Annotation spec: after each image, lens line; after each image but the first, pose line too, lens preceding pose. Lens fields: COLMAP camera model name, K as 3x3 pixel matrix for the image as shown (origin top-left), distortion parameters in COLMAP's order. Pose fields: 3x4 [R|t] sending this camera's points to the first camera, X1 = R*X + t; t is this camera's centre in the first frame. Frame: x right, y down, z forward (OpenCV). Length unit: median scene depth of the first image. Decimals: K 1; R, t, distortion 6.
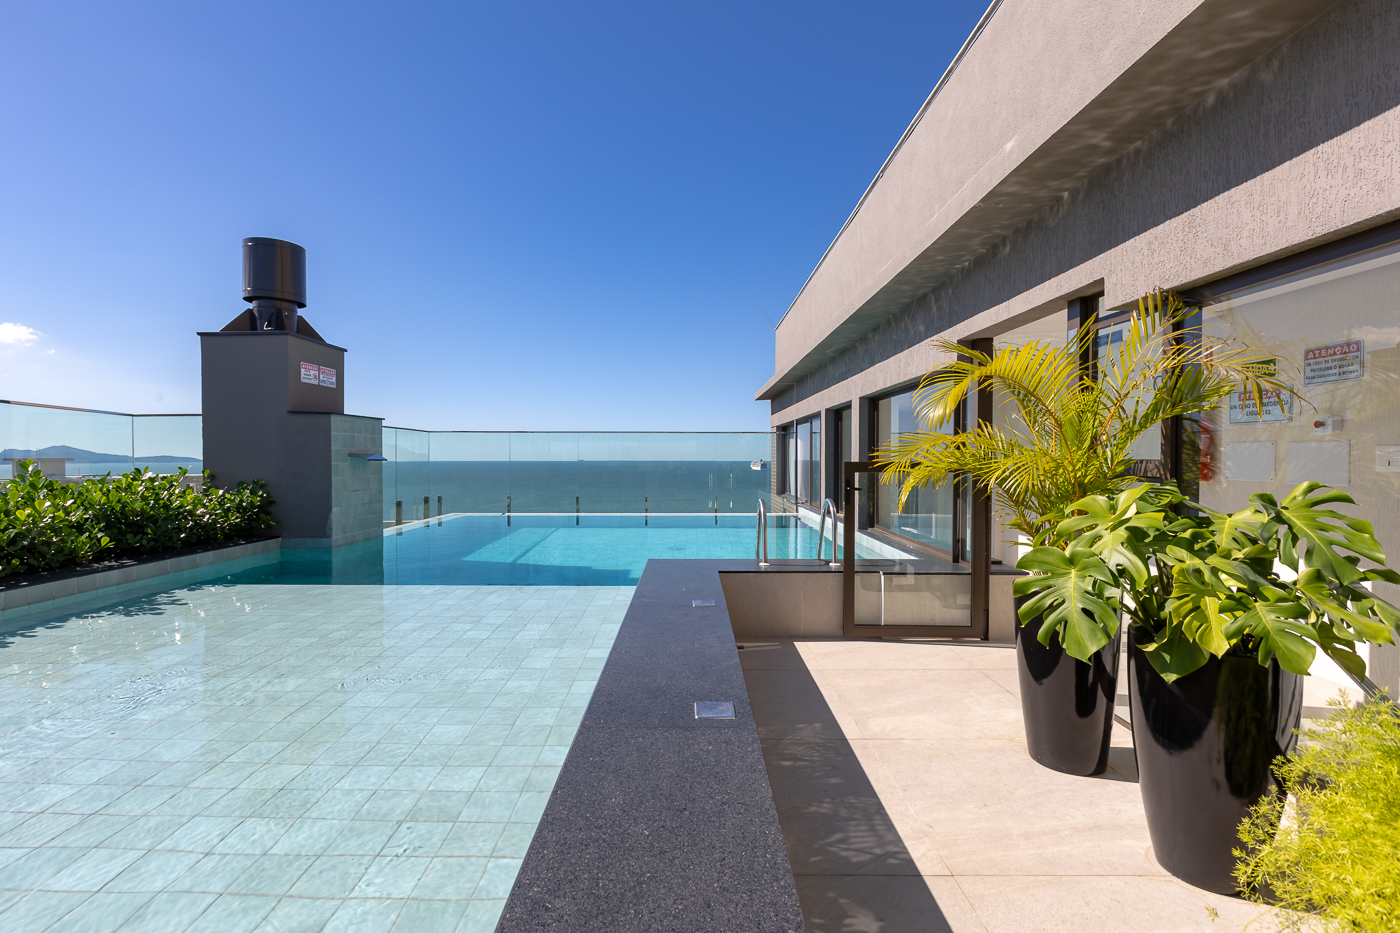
lens RADIAL K [[633.8, 0, 699.5], [0, 633.8, 464.5], [0, 0, 1]] dist [0.005947, -0.000346]
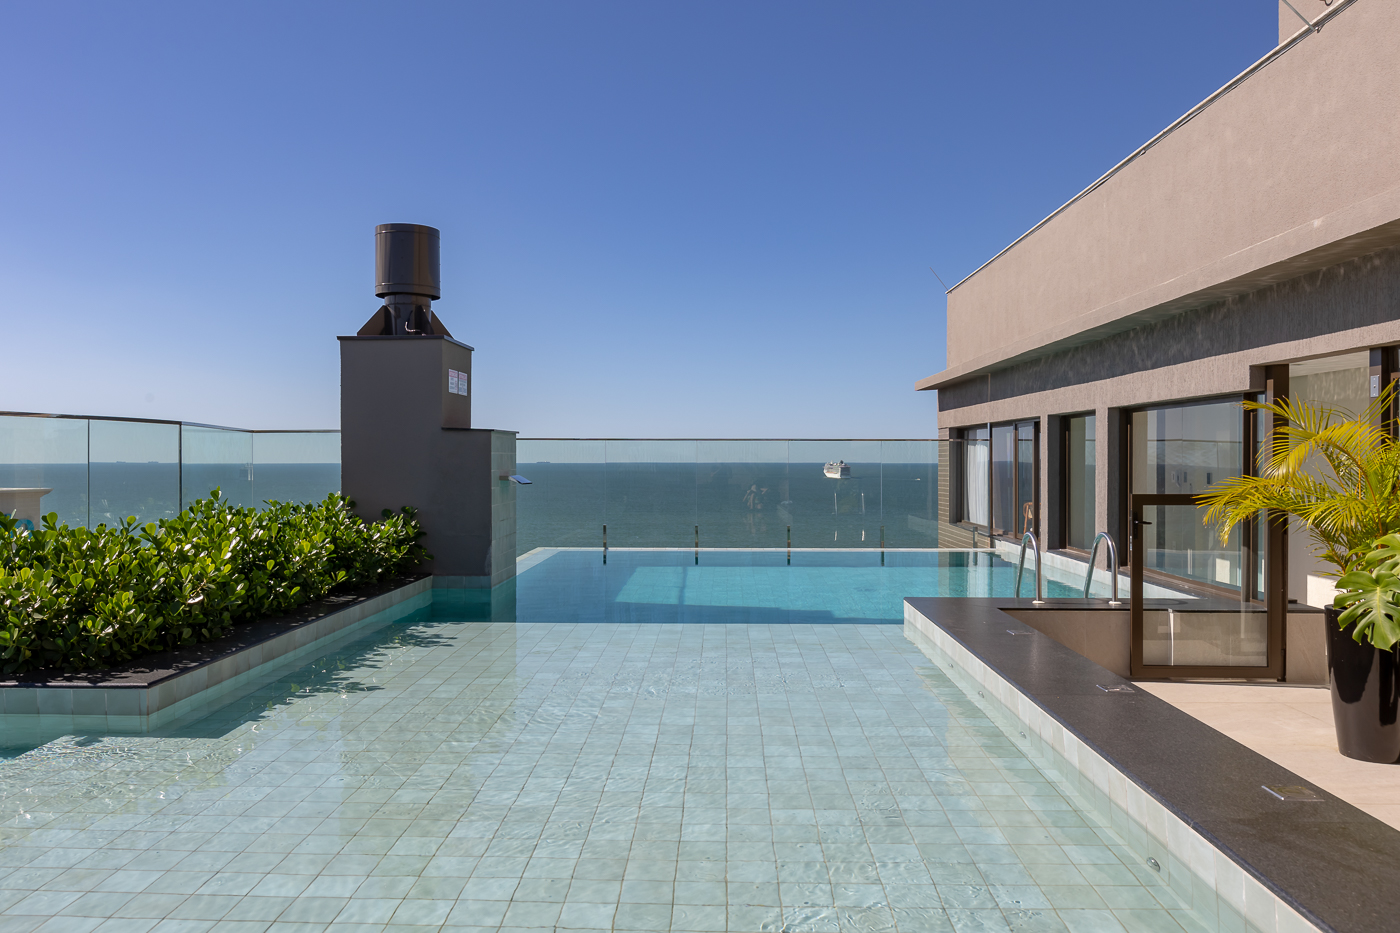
lens RADIAL K [[1050.8, 0, 698.7], [0, 1050.8, 459.1], [0, 0, 1]] dist [-0.001791, -0.000308]
pose [[0.999344, -0.000290, -0.036205, -0.247372], [-0.000041, 0.999958, -0.009150, -0.028585], [0.036206, 0.009146, 0.999302, -0.410358]]
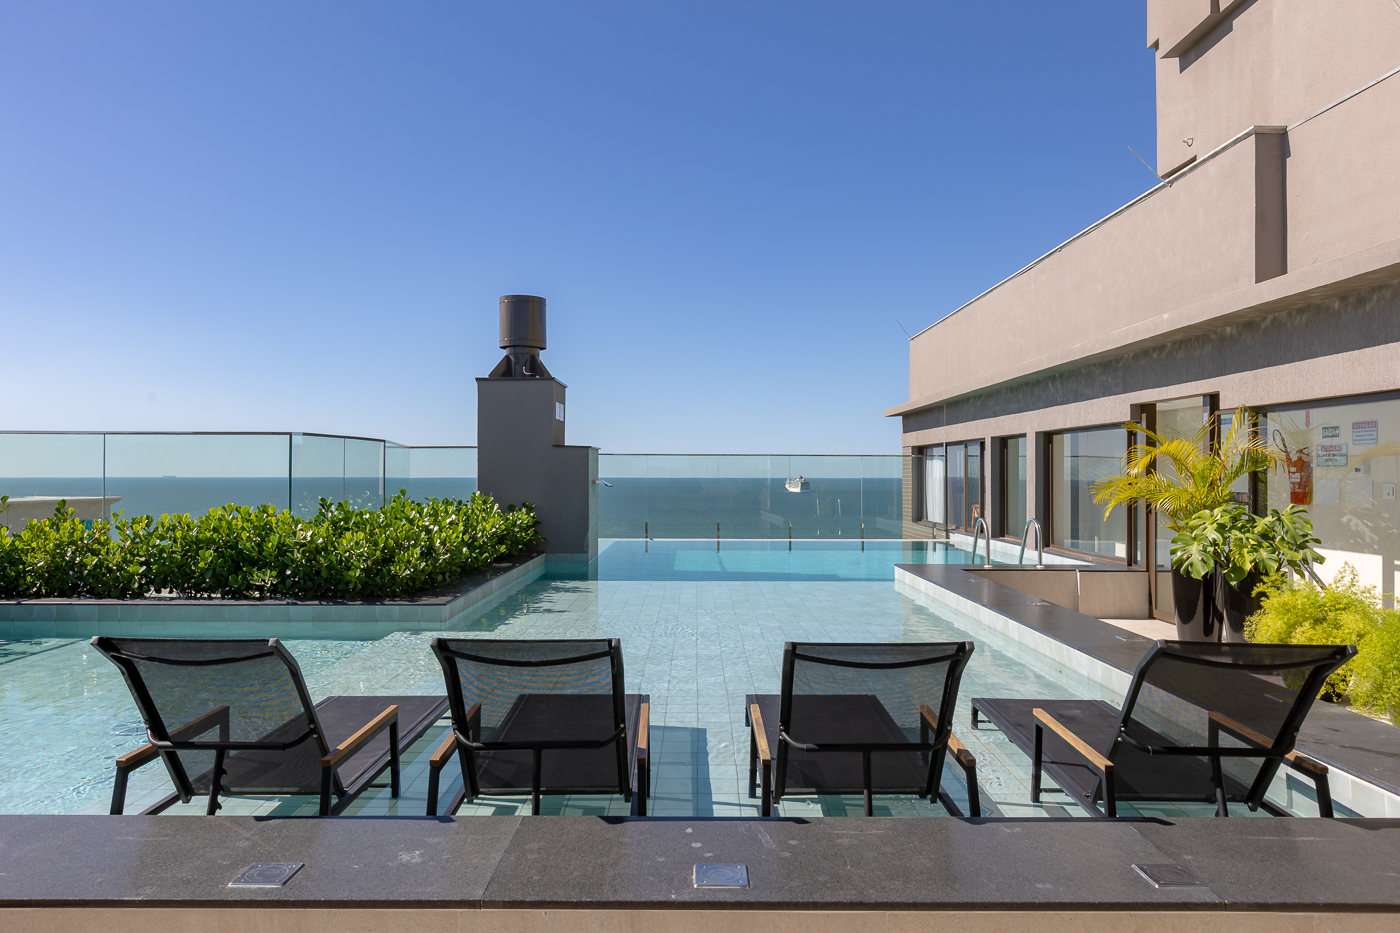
lens RADIAL K [[948.2, 0, 692.8], [0, 948.2, 462.9], [0, 0, 1]] dist [-0.000142, -0.005411]
pose [[0.999917, 0.001819, -0.012794, -0.364307], [-0.002093, 0.999768, -0.021426, -0.013639], [0.012752, 0.021451, 0.999689, -0.753401]]
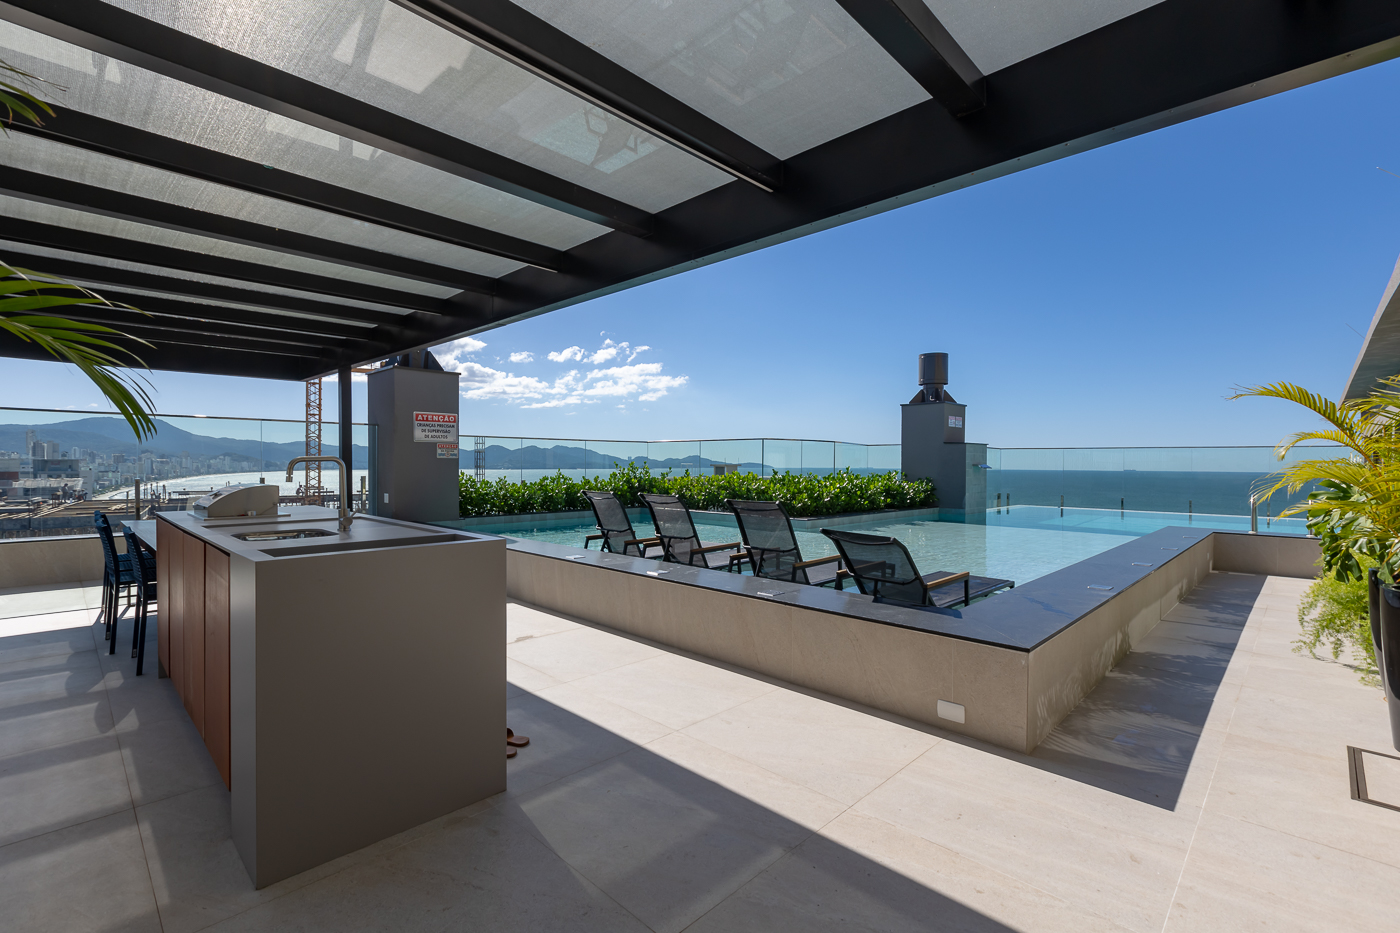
lens RADIAL K [[633.8, 0, 693.6], [0, 633.8, 463.4], [0, 0, 1]] dist [0.005947, -0.000346]
pose [[0.705153, 0.007698, -0.709014, 0.186607], [-0.016795, 0.999842, -0.005848, 0.004179], [0.708857, 0.016031, 0.705171, -0.904146]]
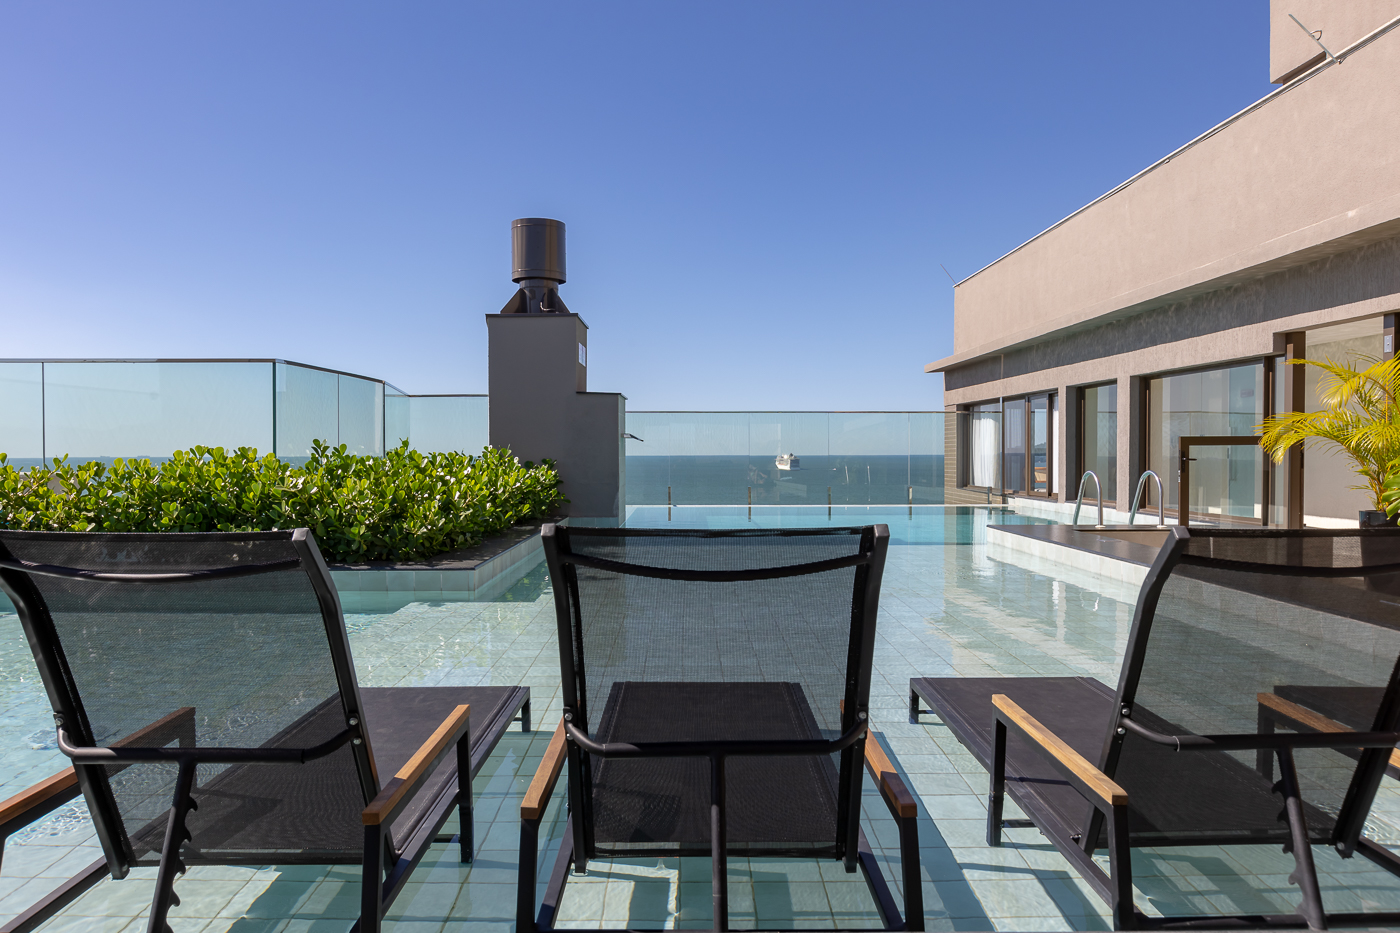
lens RADIAL K [[973.4, 0, 687.7], [0, 973.4, 470.8], [0, 0, 1]] dist [-0.008224, 0.001789]
pose [[0.999980, -0.002063, -0.005983, -0.459128], [0.002120, 0.999952, 0.009556, 0.027572], [0.005963, -0.009569, 0.999936, -0.554739]]
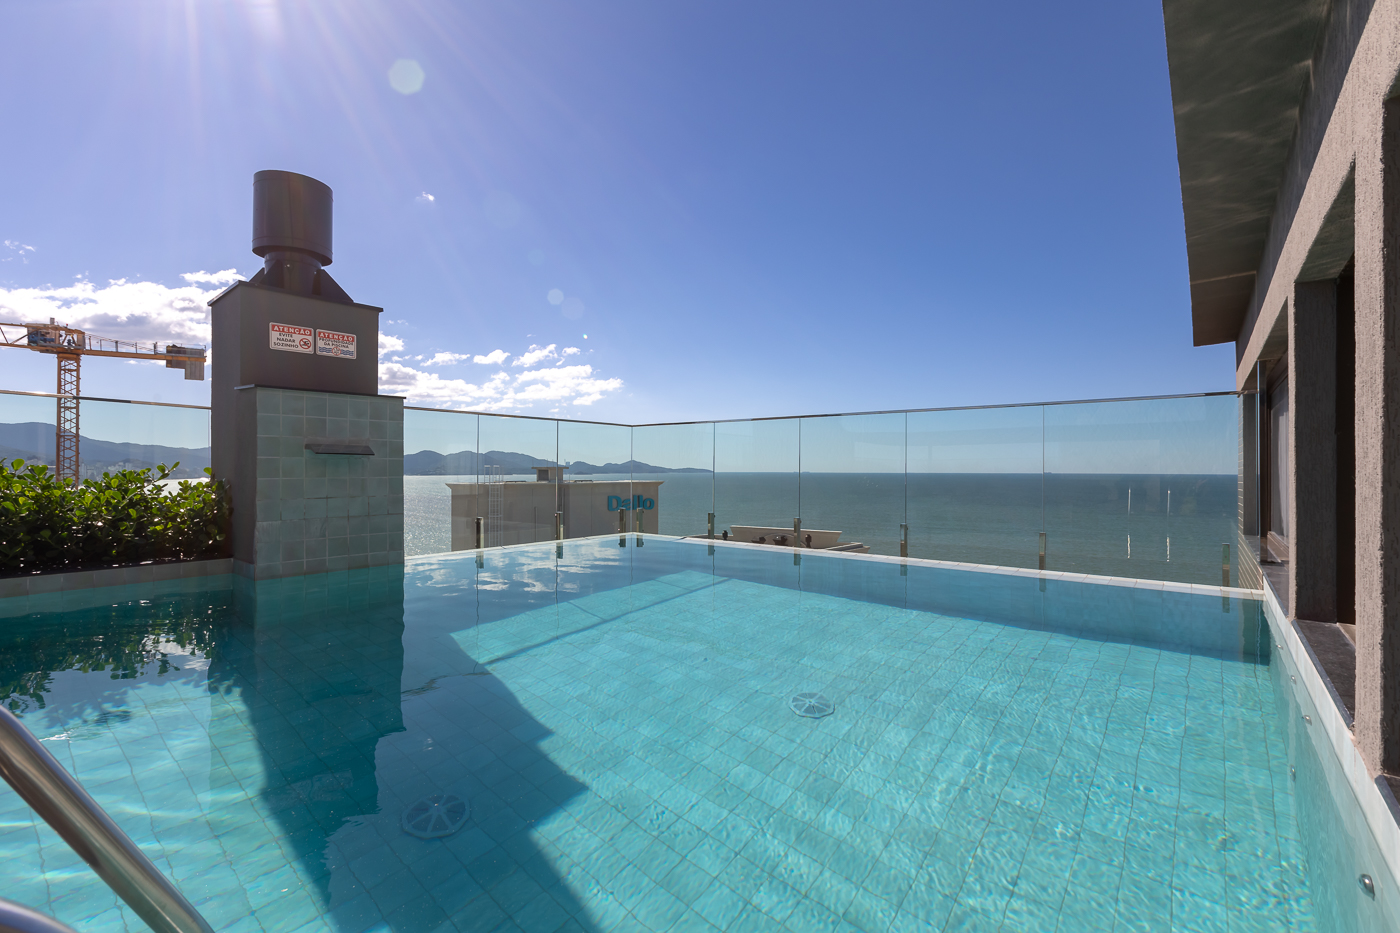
lens RADIAL K [[633.8, 0, 704.8], [0, 633.8, 463.2], [0, 0, 1]] dist [0.005947, -0.000346]
pose [[0.781932, -0.001574, -0.623362, 0.242481], [-0.010215, 0.999830, -0.015338, 0.010277], [0.623280, 0.018361, 0.781783, 0.759666]]
